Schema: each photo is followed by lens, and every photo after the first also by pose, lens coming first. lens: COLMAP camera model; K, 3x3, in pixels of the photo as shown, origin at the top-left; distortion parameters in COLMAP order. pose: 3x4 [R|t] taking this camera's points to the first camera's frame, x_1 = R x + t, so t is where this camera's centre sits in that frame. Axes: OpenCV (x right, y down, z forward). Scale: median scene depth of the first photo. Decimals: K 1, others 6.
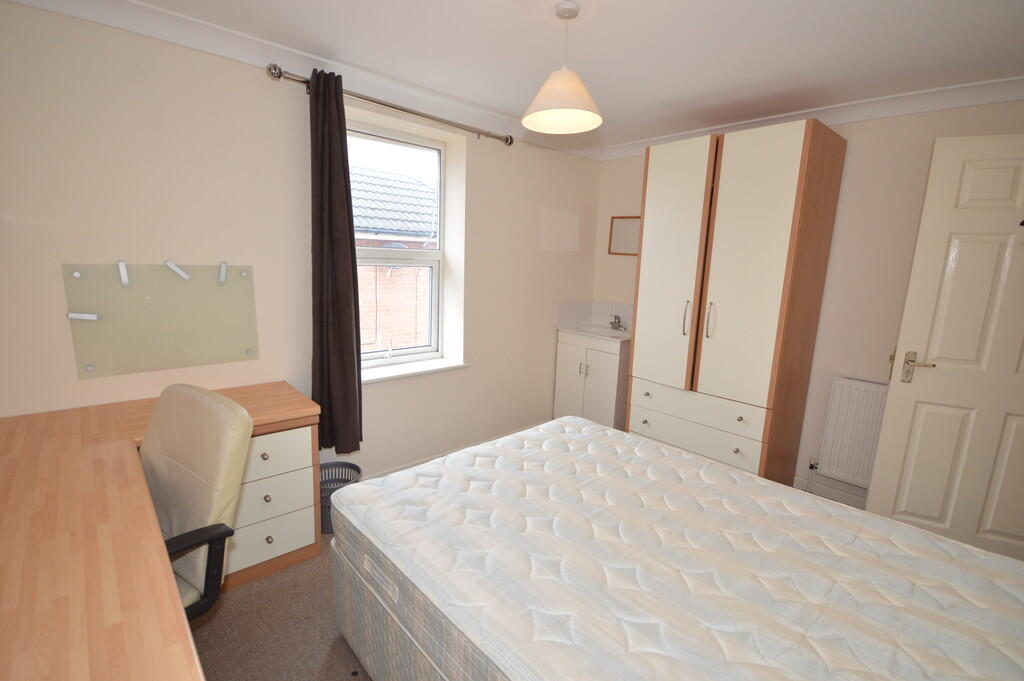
lens RADIAL K [[480.2, 0, 511.3], [0, 480.2, 345.5], [0, 0, 1]] dist [-0.000860, -0.000747]
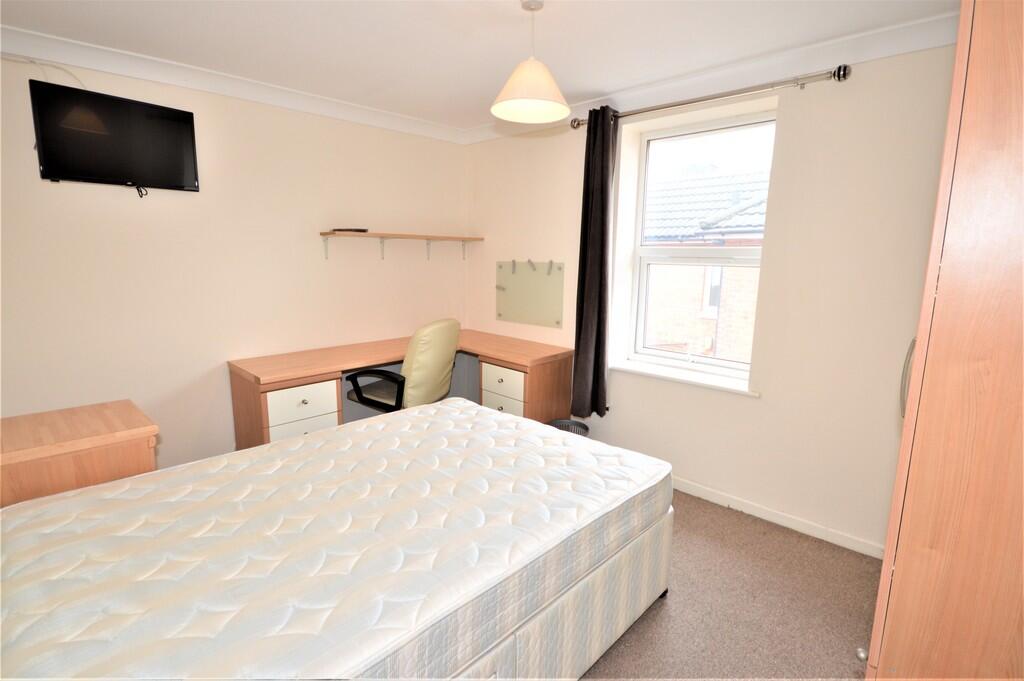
lens RADIAL K [[480.2, 0, 511.5], [0, 480.2, 332.6], [0, 0, 1]] dist [-0.000860, -0.000747]
pose [[0.045526, 0.117629, -0.992014, 0.743689], [-0.195322, 0.974924, 0.106638, -0.071279], [0.979682, 0.188907, 0.067360, 0.652358]]
